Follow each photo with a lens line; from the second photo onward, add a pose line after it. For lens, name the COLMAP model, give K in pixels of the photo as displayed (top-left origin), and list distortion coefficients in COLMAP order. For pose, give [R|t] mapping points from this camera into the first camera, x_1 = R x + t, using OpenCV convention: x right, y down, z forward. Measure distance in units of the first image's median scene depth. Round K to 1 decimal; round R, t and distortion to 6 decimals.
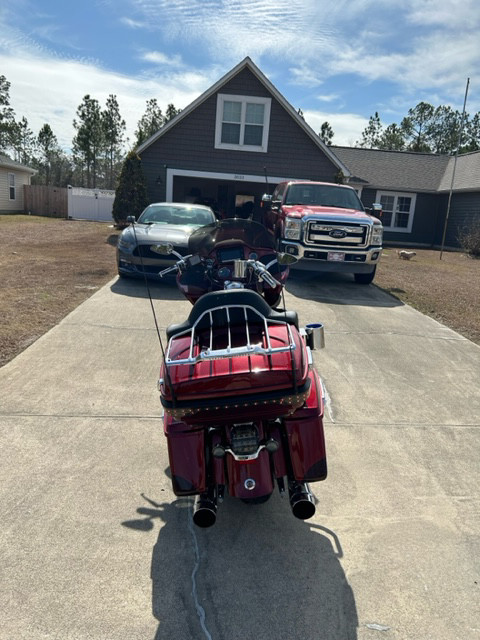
lens RADIAL K [[476.8, 0, 240.0], [0, 476.8, 320.0], [0, 0, 1]] dist [0.042218, -0.057698]
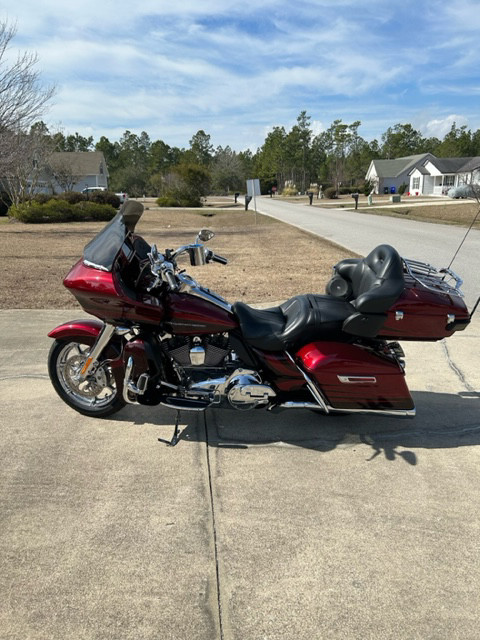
lens RADIAL K [[476.8, 0, 240.0], [0, 476.8, 320.0], [0, 0, 1]] dist [0.042218, -0.057698]
pose [[0.004983, -0.328428, 0.944516, -0.925567], [0.234305, 0.918618, 0.318186, -0.273720], [-0.972150, 0.219719, 0.081530, 0.935216]]
